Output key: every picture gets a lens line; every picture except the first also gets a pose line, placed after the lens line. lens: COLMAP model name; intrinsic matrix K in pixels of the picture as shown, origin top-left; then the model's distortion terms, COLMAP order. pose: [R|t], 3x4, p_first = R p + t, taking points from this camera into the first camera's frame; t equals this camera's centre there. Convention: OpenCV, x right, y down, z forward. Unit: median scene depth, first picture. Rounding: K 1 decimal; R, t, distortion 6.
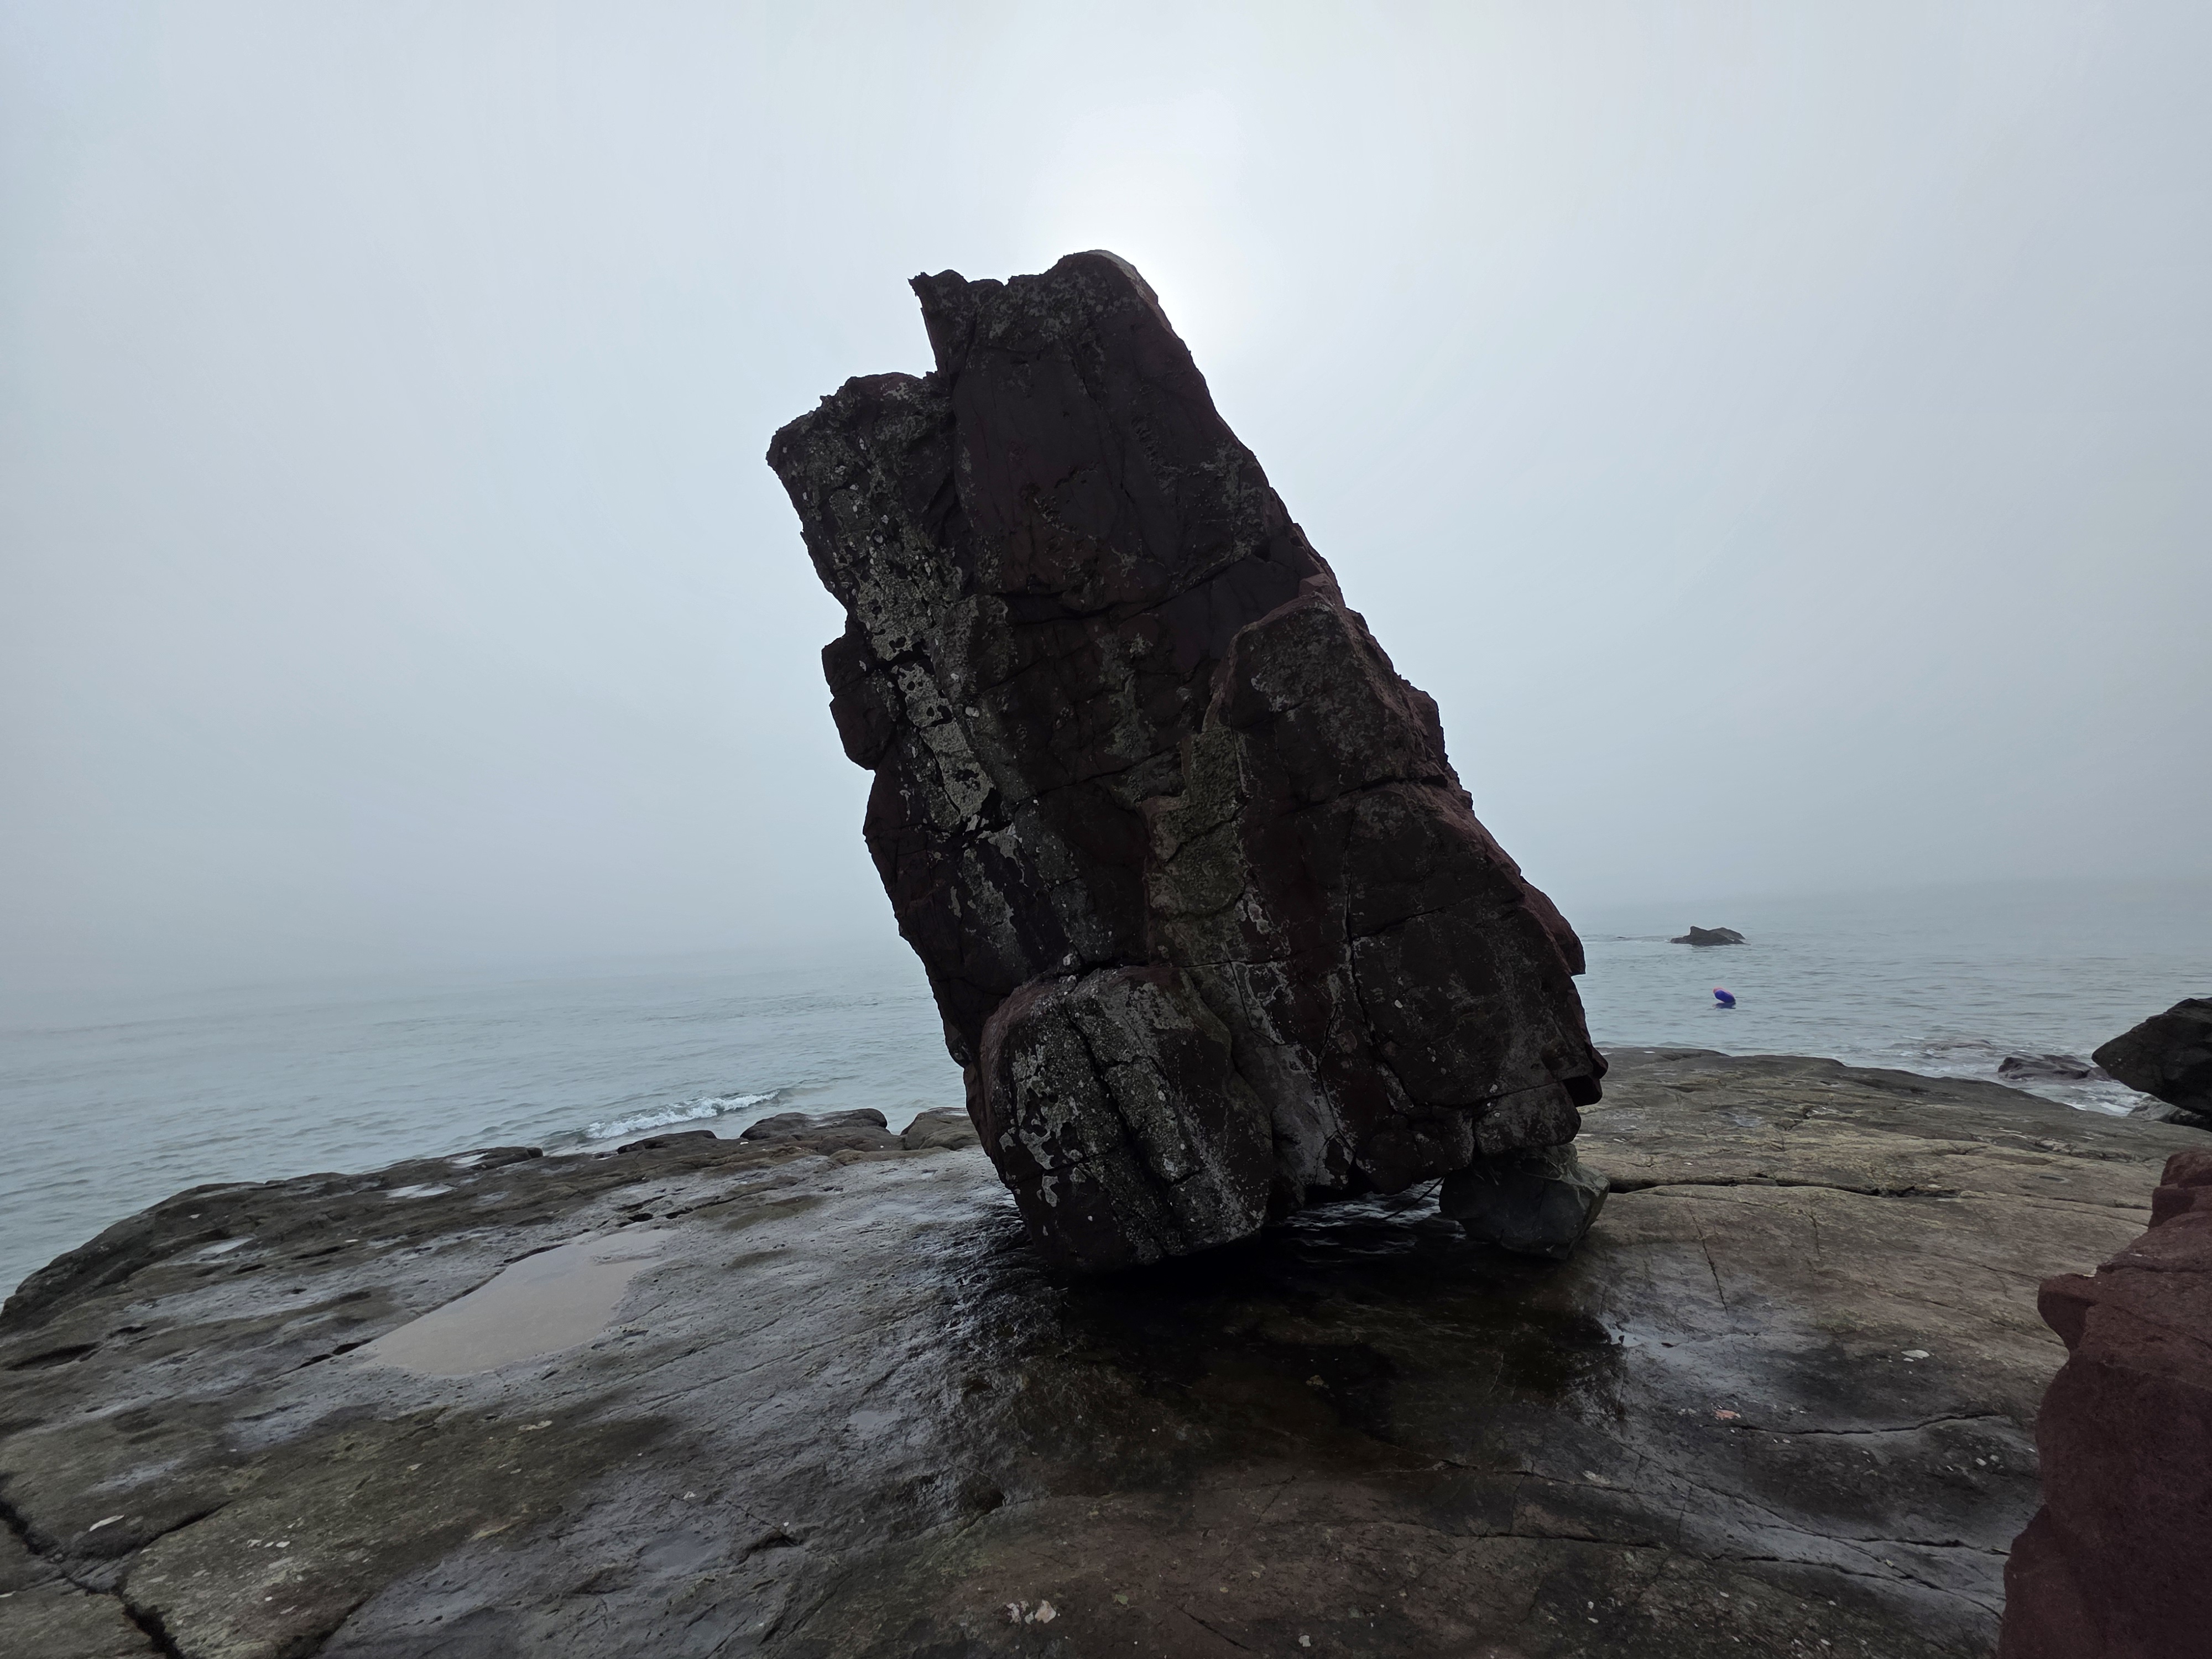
lens RADIAL K [[873.5, 0, 1110.6], [0, 873.5, 829.2], [0, 0, 1]] dist [0.005823, -0.000361]
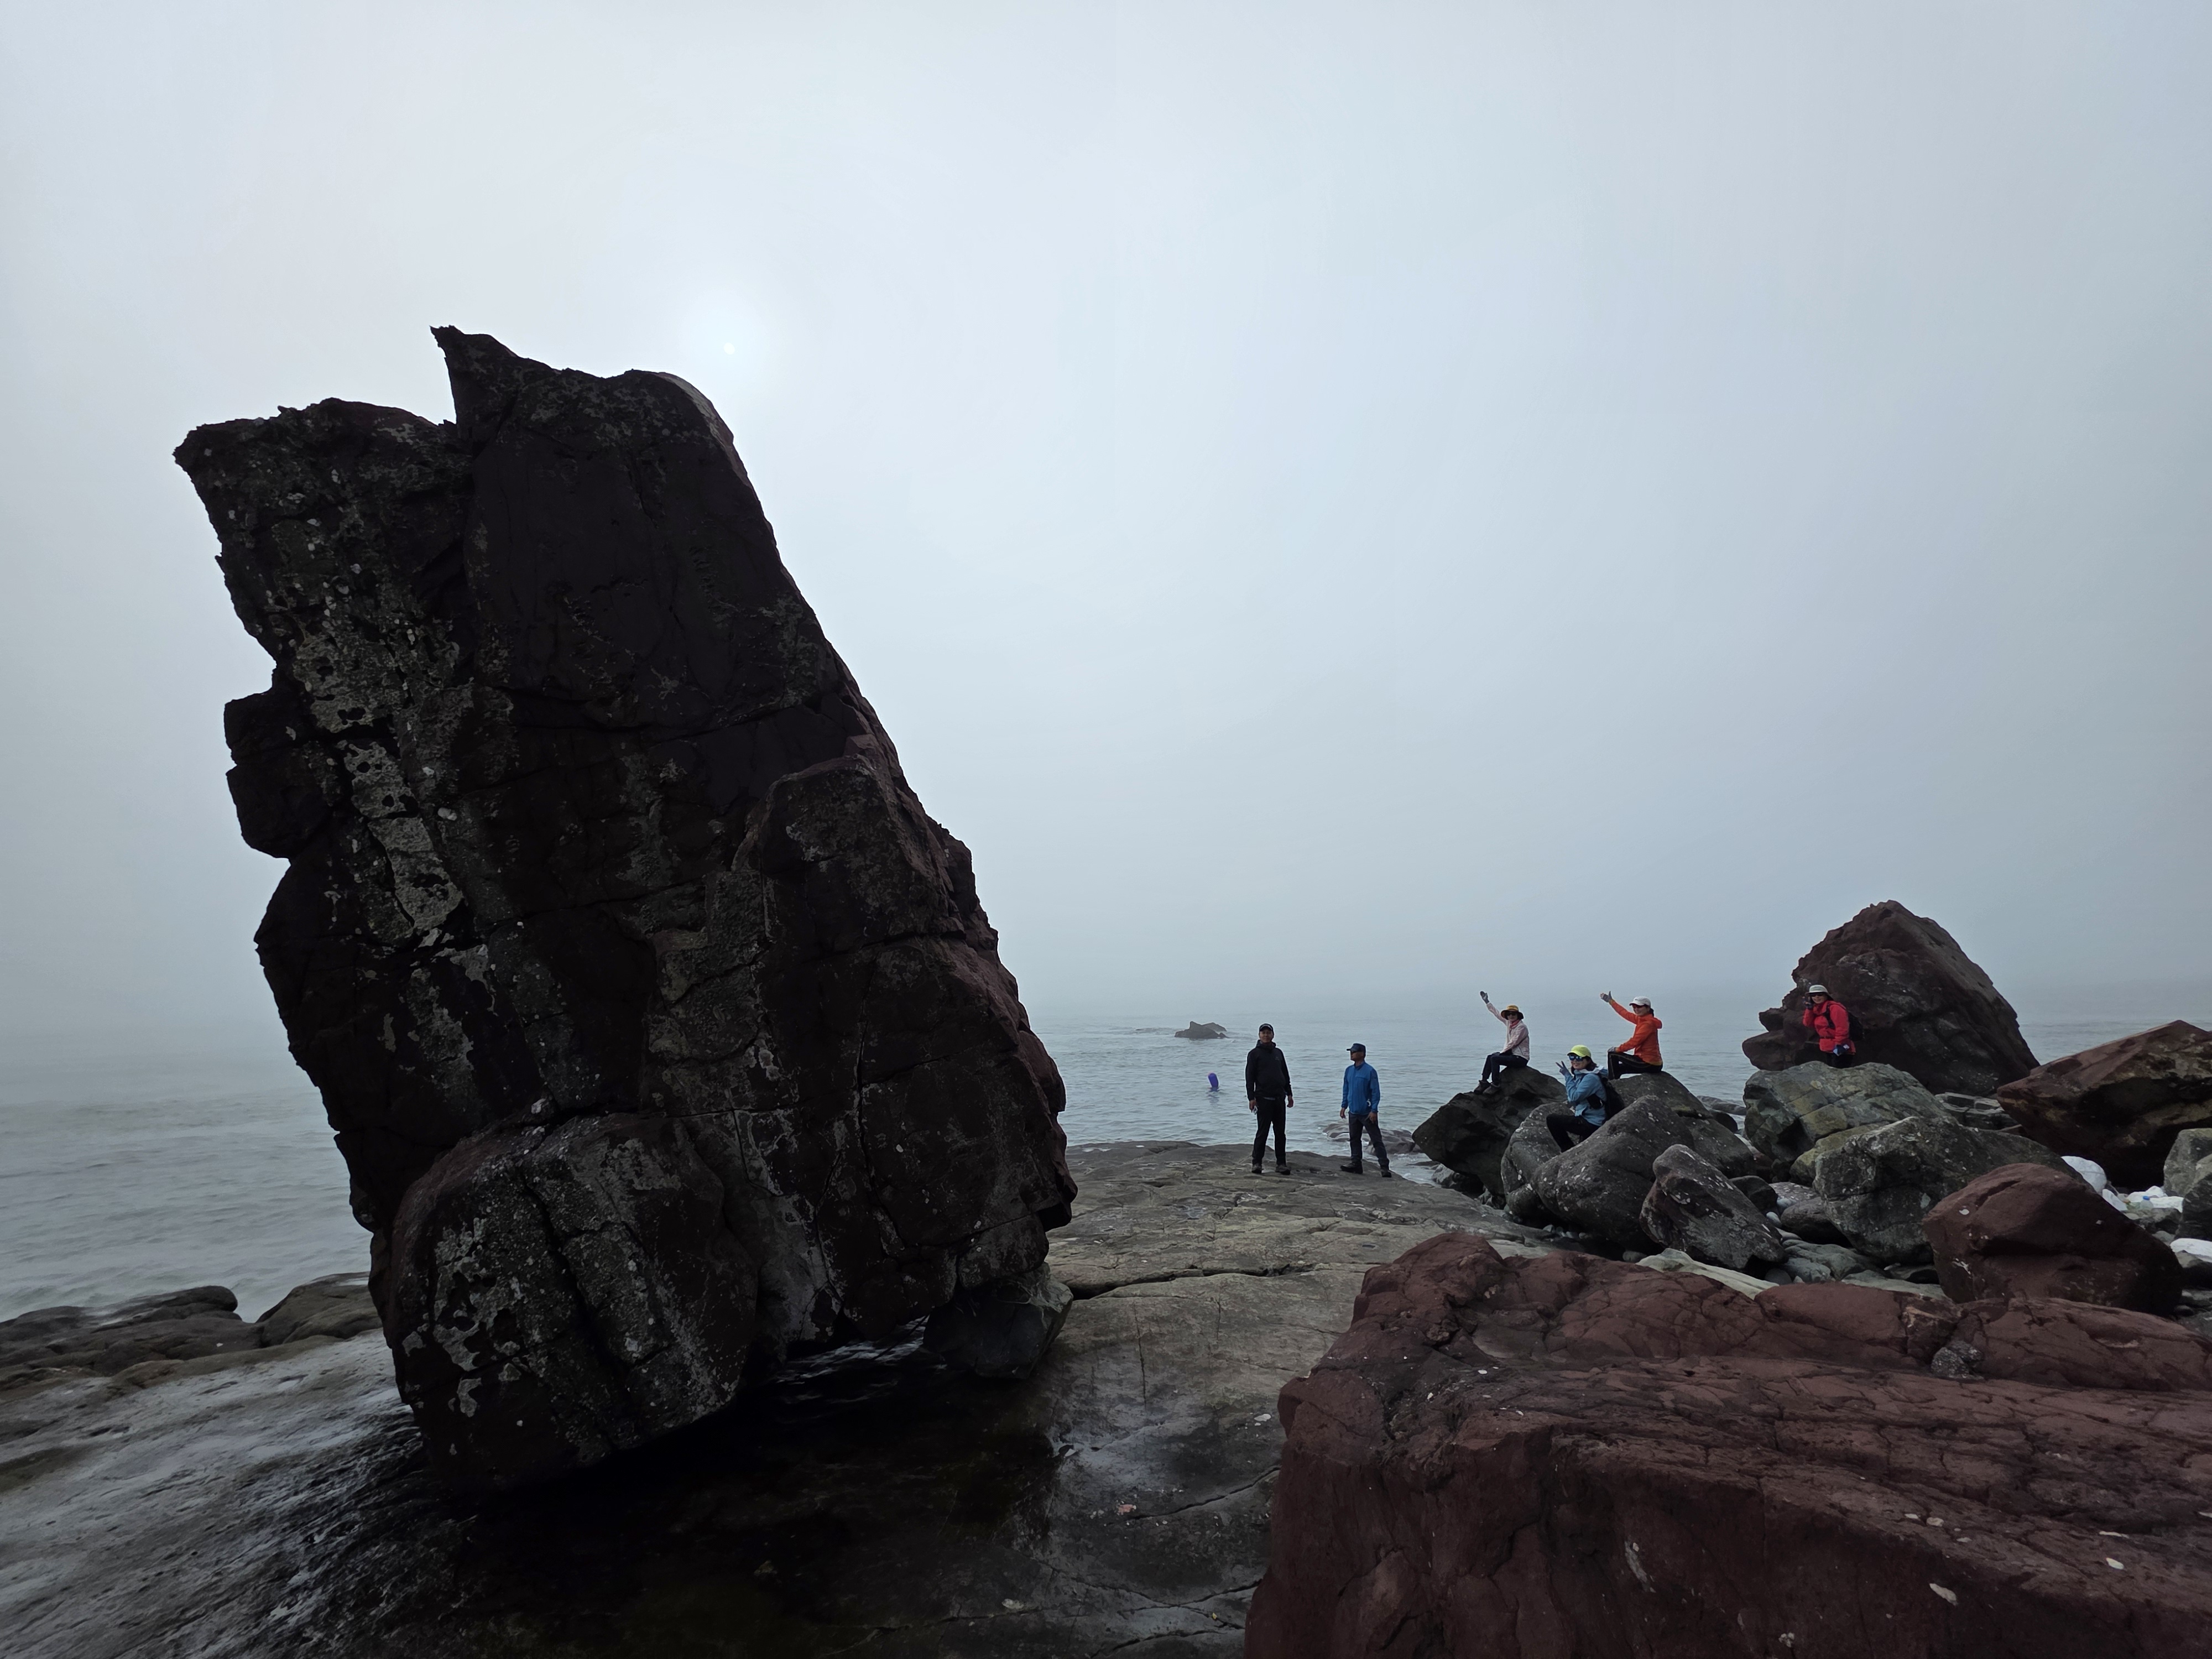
lens RADIAL K [[873.5, 0, 1110.6], [0, 873.5, 829.2], [0, 0, 1]] dist [0.005823, -0.000361]
pose [[0.883164, 0.114438, 0.454890, 0.029780], [-0.071085, 0.991235, -0.111358, -0.076900], [-0.463647, 0.066011, 0.883558, -0.066761]]
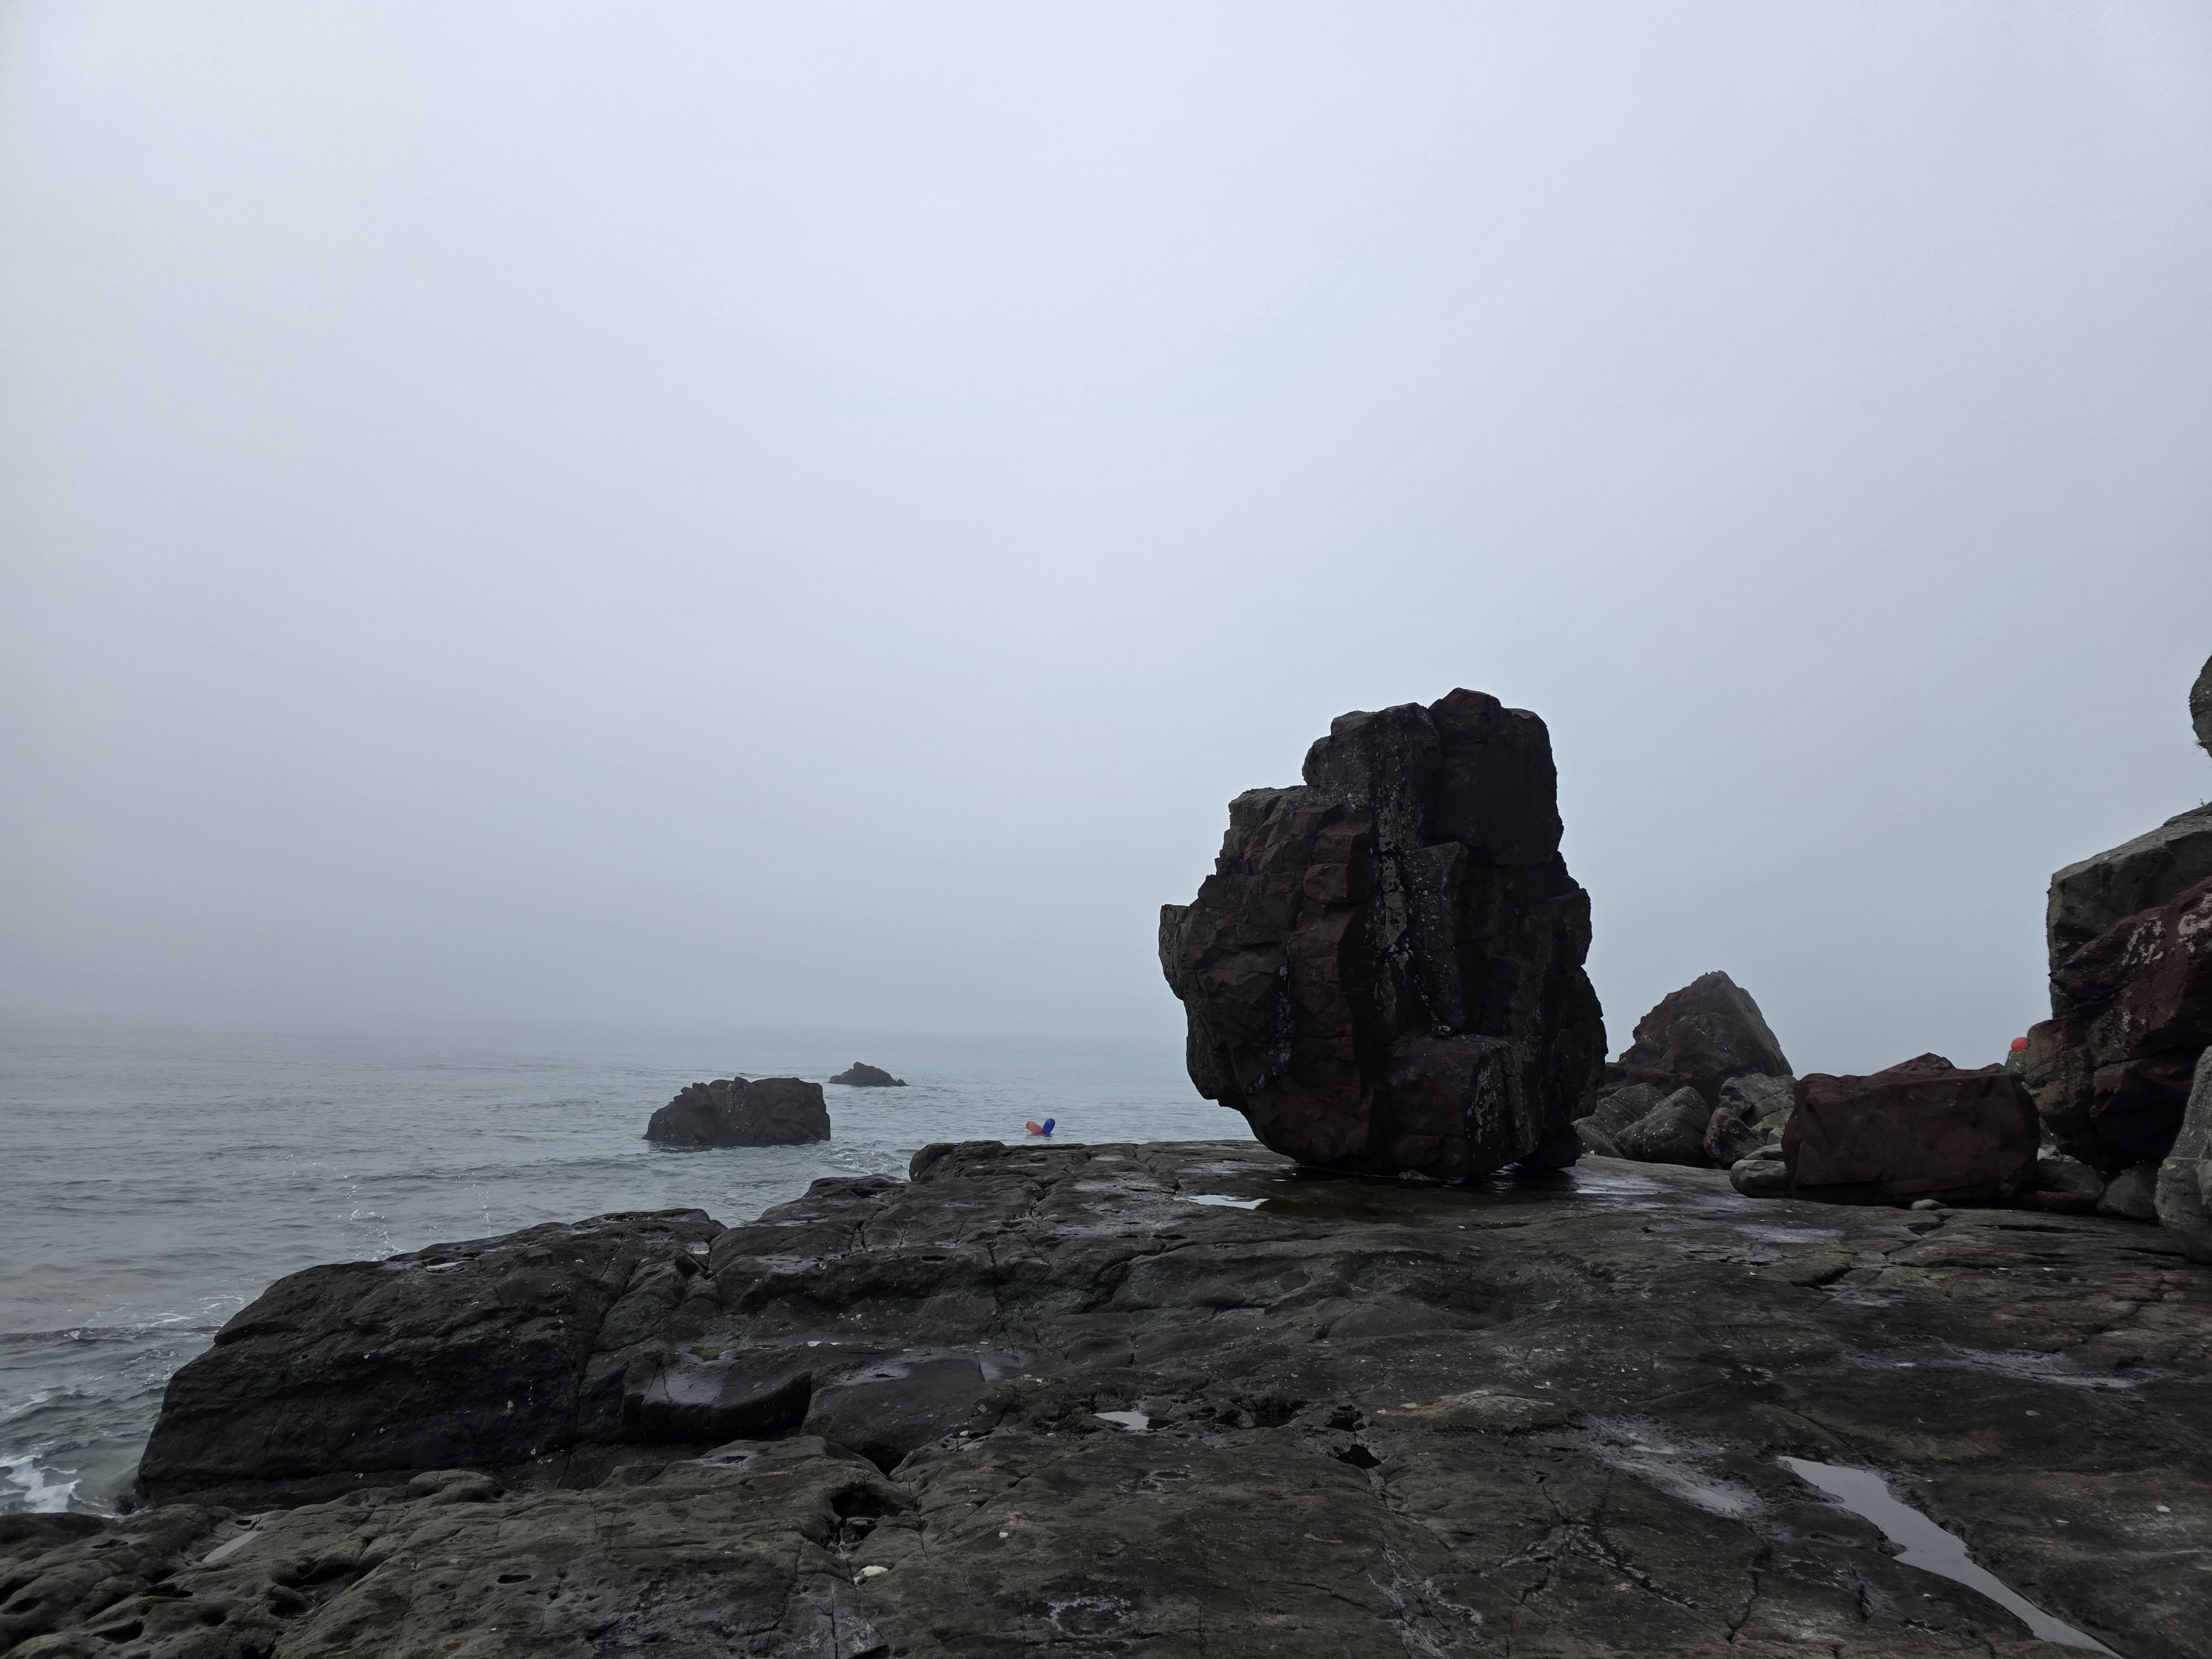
lens RADIAL K [[1458.9, 0, 1112.7], [0, 1458.9, 766.4], [0, 0, 1]] dist [0.068066, -0.066586]
pose [[0.601963, 0.215375, 0.768930, -3.526780], [-0.147528, 0.976359, -0.157982, 0.228778], [-0.784778, -0.018339, 0.619506, -0.498666]]
